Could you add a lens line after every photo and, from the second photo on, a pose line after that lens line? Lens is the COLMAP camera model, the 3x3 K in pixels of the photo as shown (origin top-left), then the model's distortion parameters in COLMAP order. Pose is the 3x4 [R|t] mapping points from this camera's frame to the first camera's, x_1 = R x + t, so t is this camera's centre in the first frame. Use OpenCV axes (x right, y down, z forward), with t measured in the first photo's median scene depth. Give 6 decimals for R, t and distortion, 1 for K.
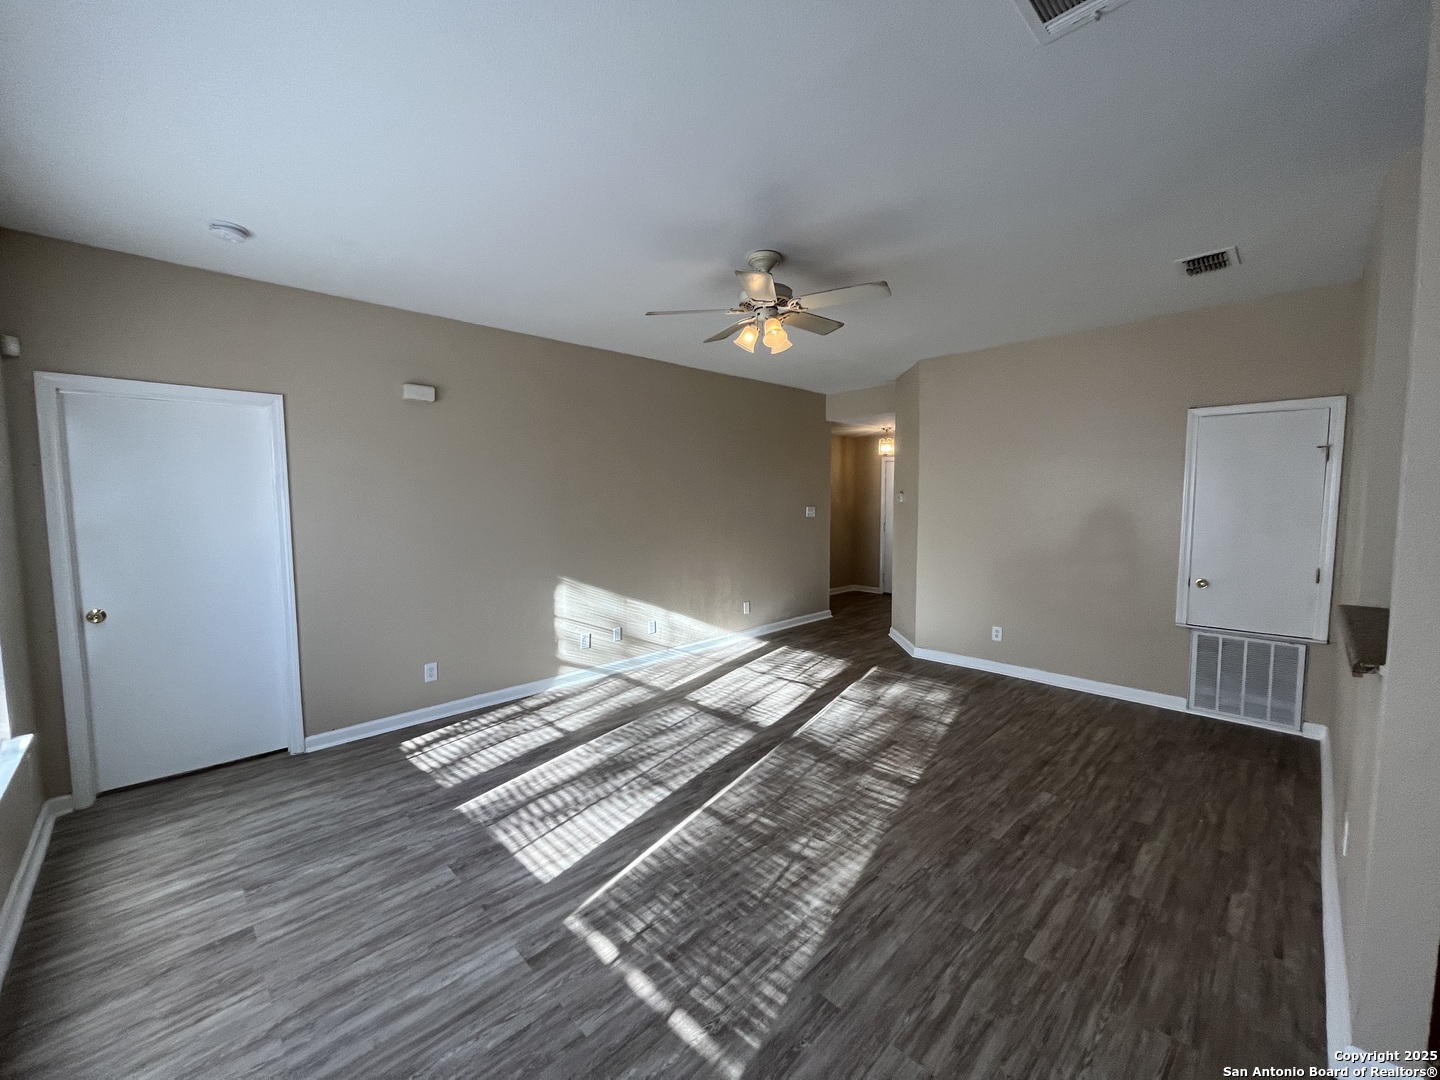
lens RADIAL K [[578.5, 0, 719.5], [0, 578.5, 539.8], [0, 0, 1]] dist [-0.001725, -0.000785]
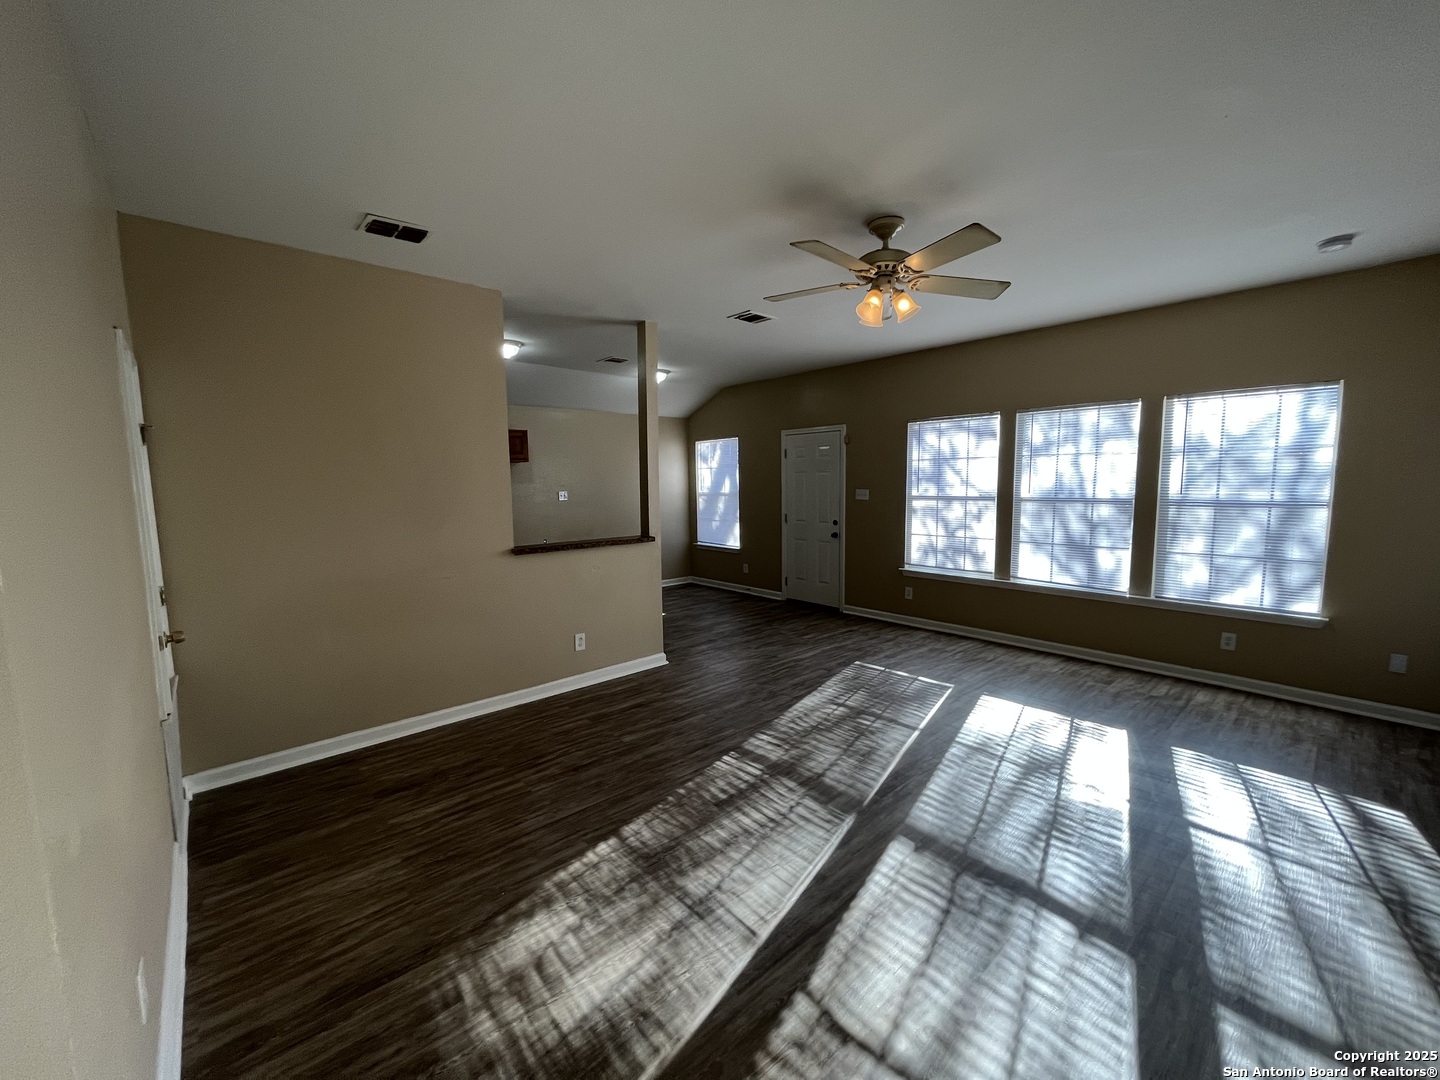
lens RADIAL K [[578.5, 0, 719.5], [0, 578.5, 539.8], [0, 0, 1]] dist [-0.001725, -0.000785]
pose [[-0.998720, 0.014387, 0.048492, 0.255118], [0.022849, 0.983630, 0.178747, -0.127549], [-0.045127, 0.179626, -0.982699, 1.660871]]
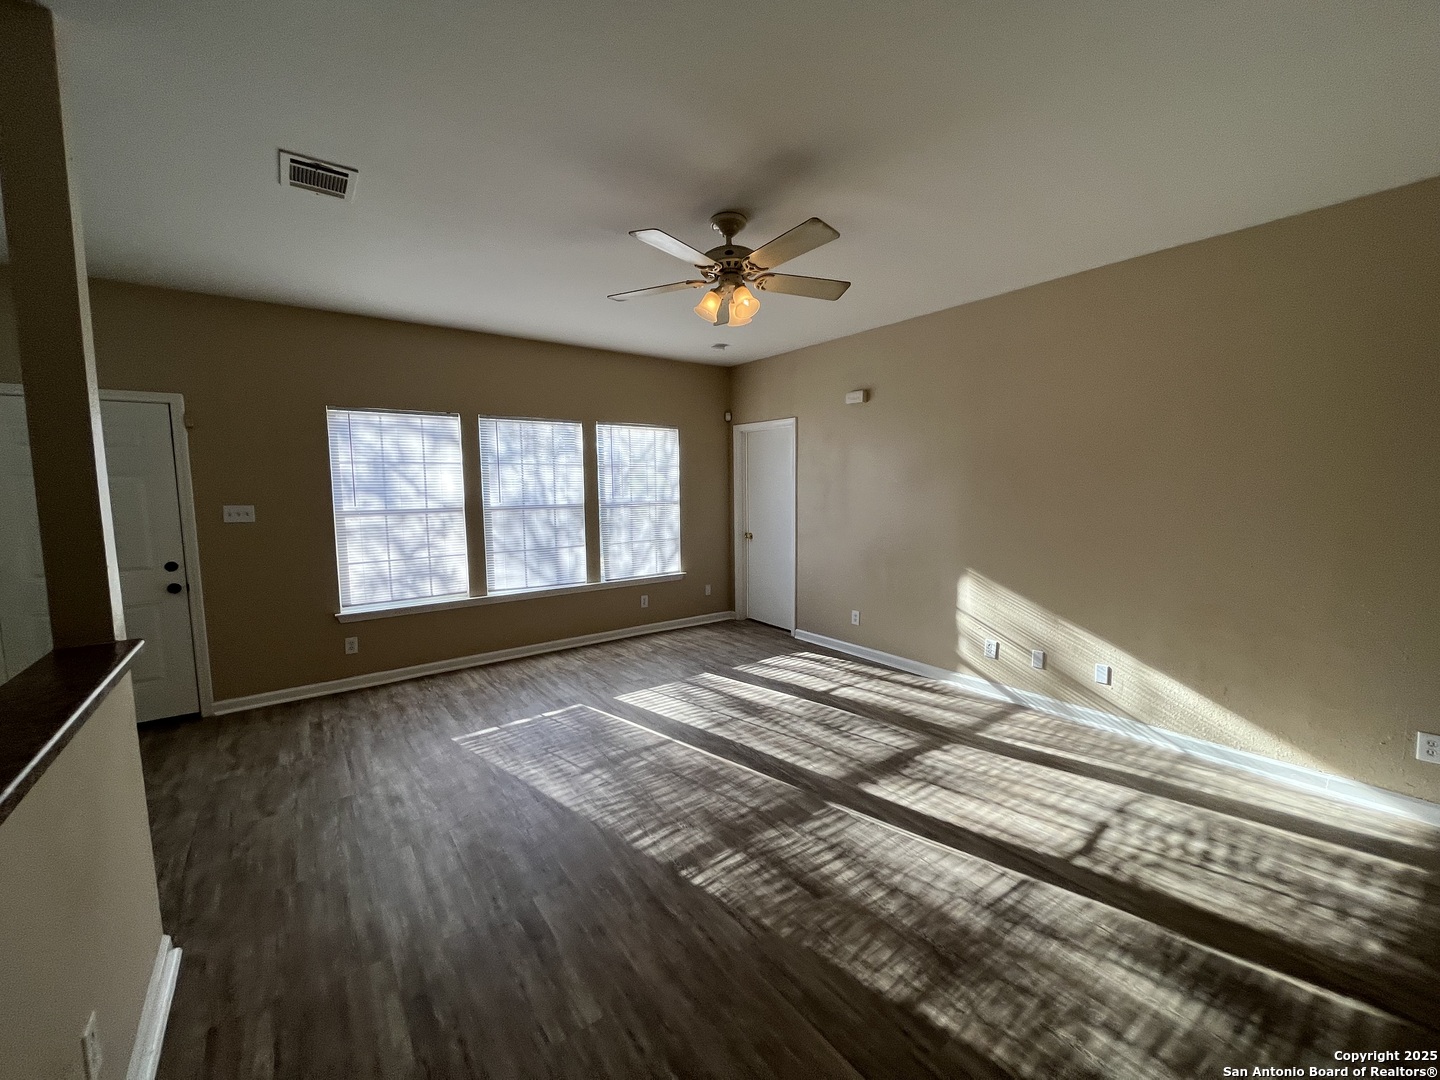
lens RADIAL K [[578.5, 0, 719.5], [0, 578.5, 539.8], [0, 0, 1]] dist [-0.001725, -0.000785]
pose [[-0.129340, 0.105592, -0.985962, 0.851489], [-0.063167, 0.991417, 0.114463, -0.073957], [0.989586, 0.077085, -0.121560, 0.930762]]
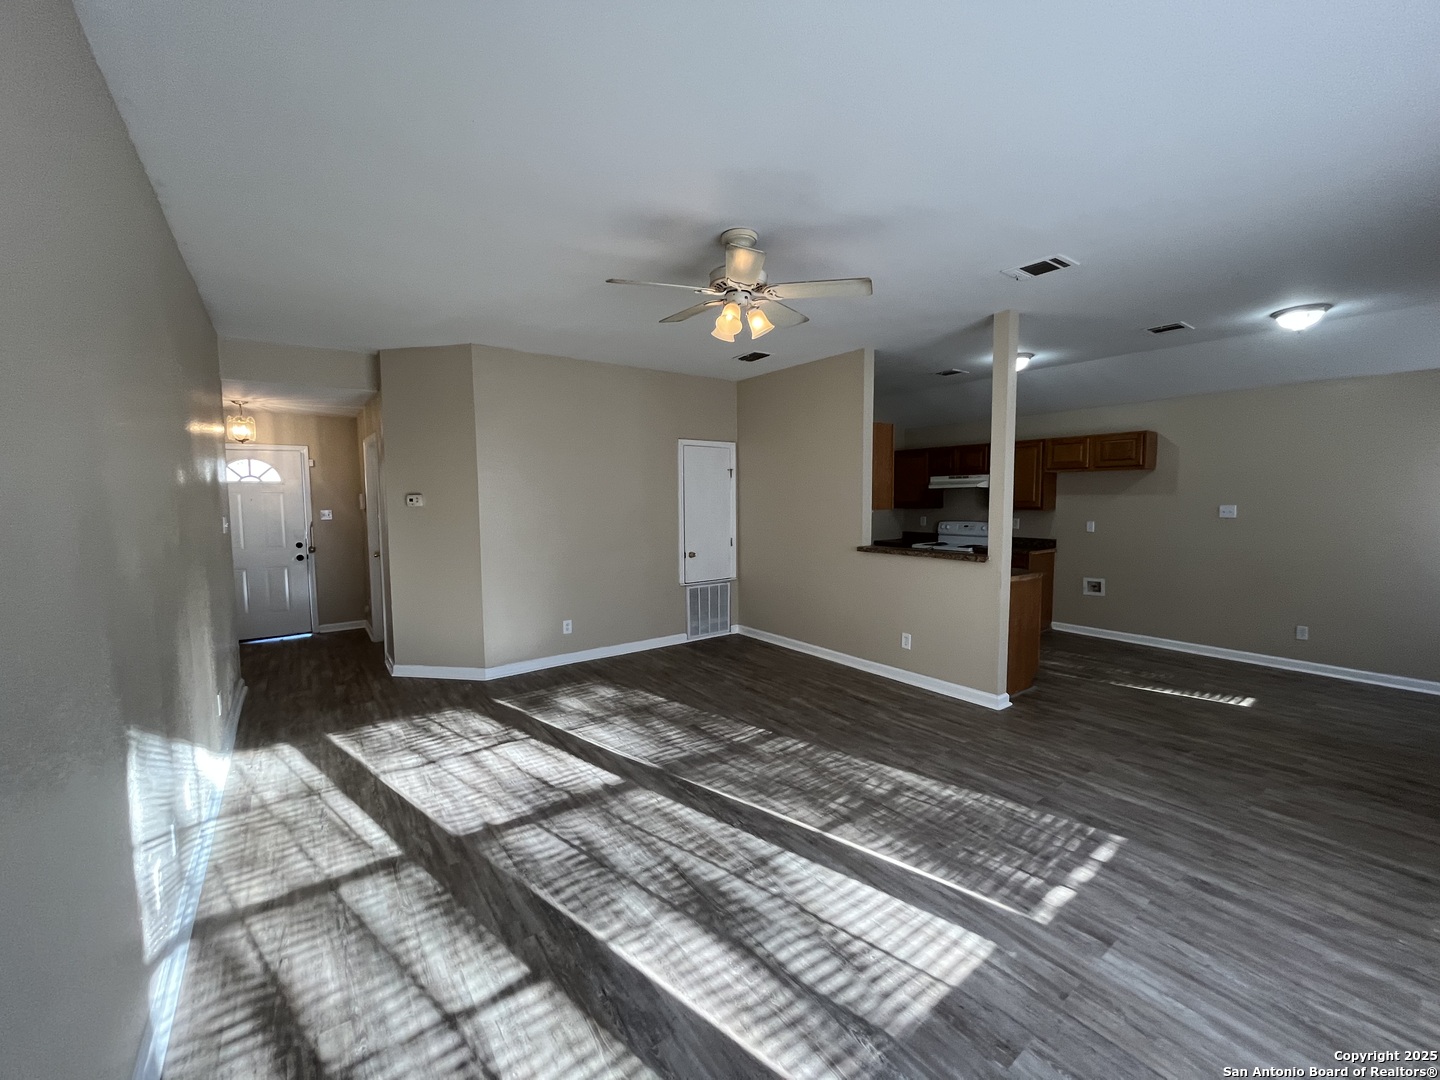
lens RADIAL K [[578.5, 0, 719.5], [0, 578.5, 539.8], [0, 0, 1]] dist [-0.001725, -0.000785]
pose [[0.135210, -0.069849, 0.988352, -0.713822], [0.080613, 0.994981, 0.059290, -0.052000], [-0.987532, 0.071658, 0.140162, 0.765984]]
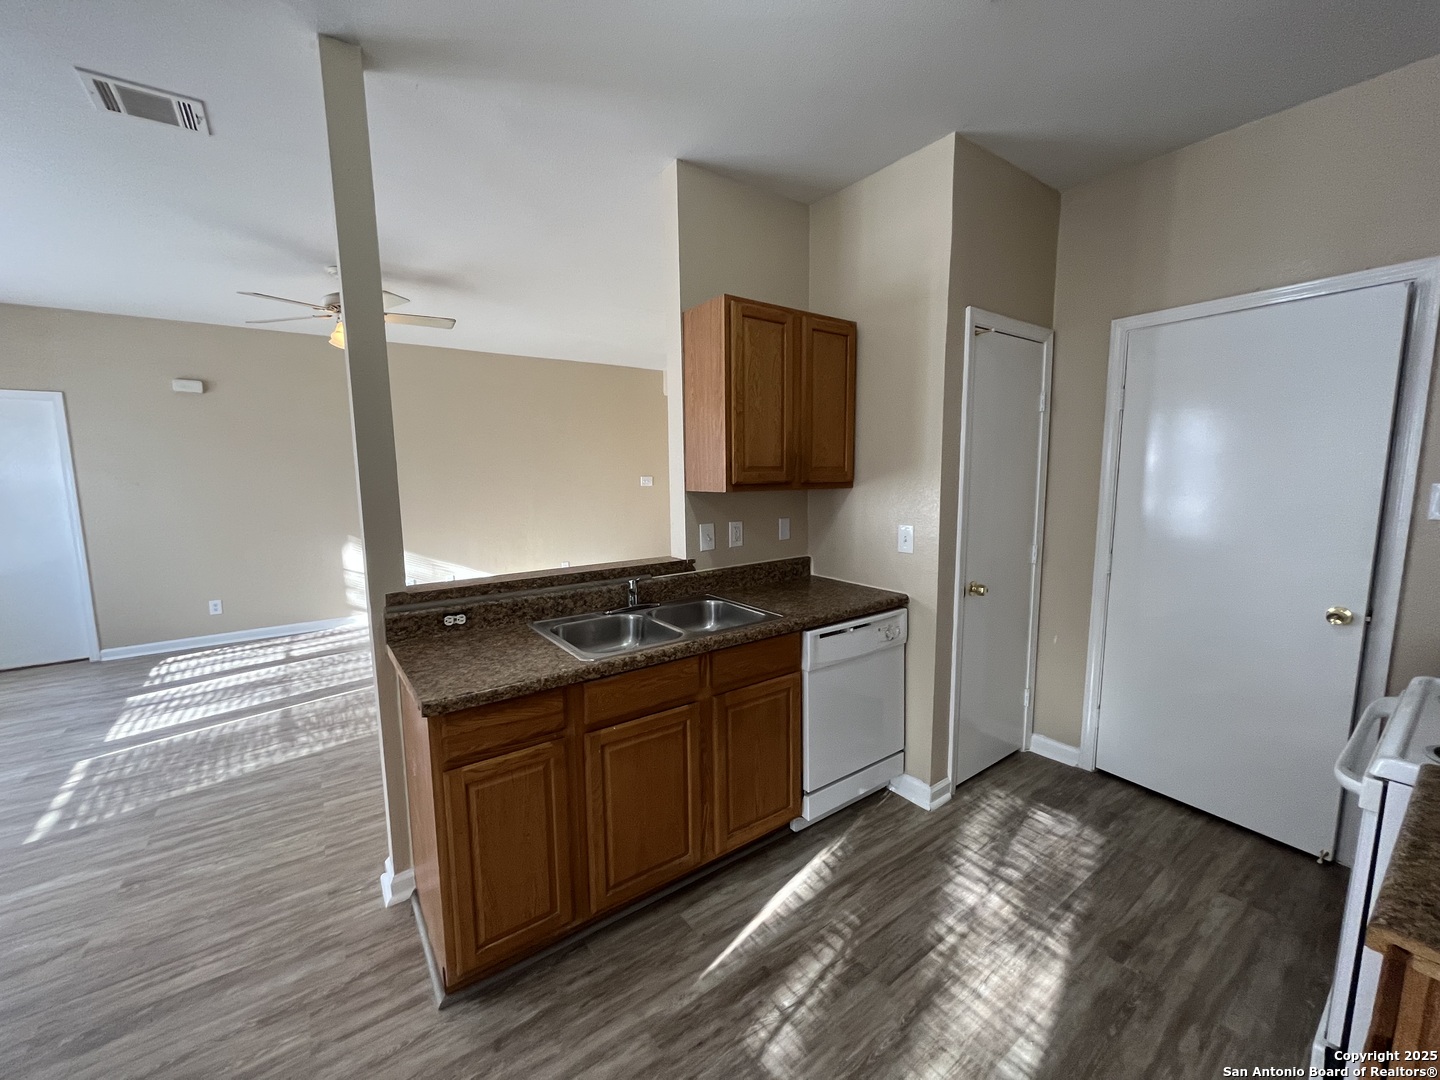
lens RADIAL K [[578.5, 0, 719.5], [0, 578.5, 539.8], [0, 0, 1]] dist [-0.001725, -0.000785]
pose [[0.989678, 0.013095, -0.142712, 0.855893], [-0.006386, 0.998857, 0.047368, 0.014032], [0.143170, -0.045967, 0.988630, -0.097663]]
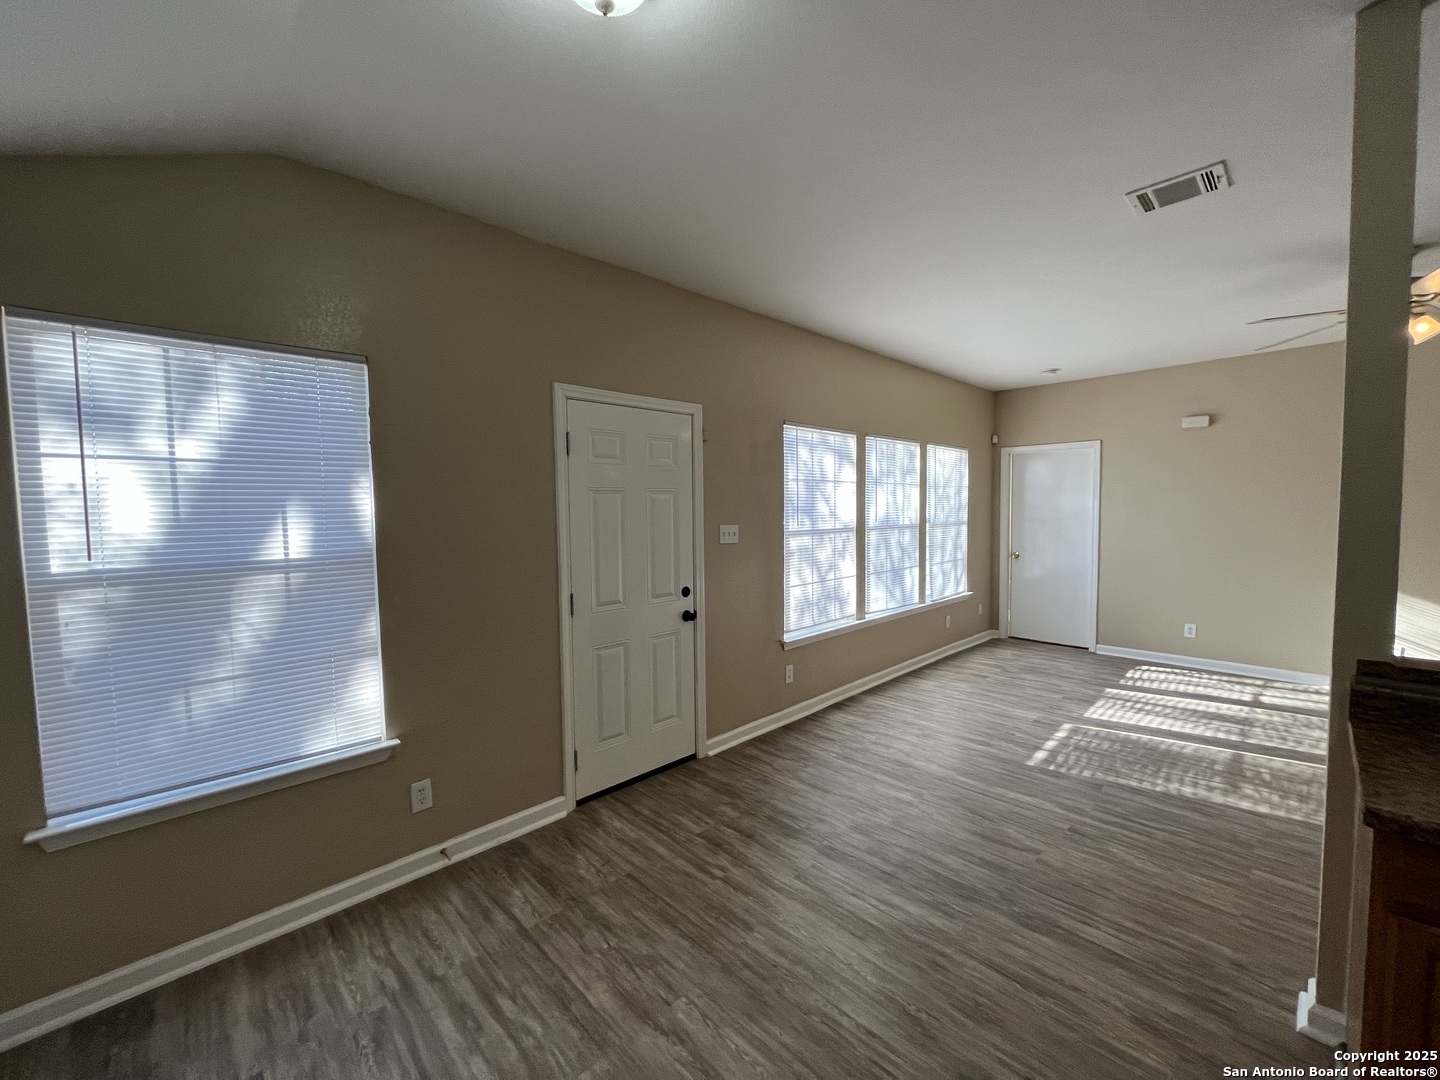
lens RADIAL K [[578.5, 0, 719.5], [0, 578.5, 539.8], [0, 0, 1]] dist [-0.001725, -0.000785]
pose [[-0.008447, 0.061728, -0.998057, 0.901452], [-0.061339, 0.996181, 0.062131, 0.005593], [0.998081, 0.061744, -0.004629, -0.092461]]
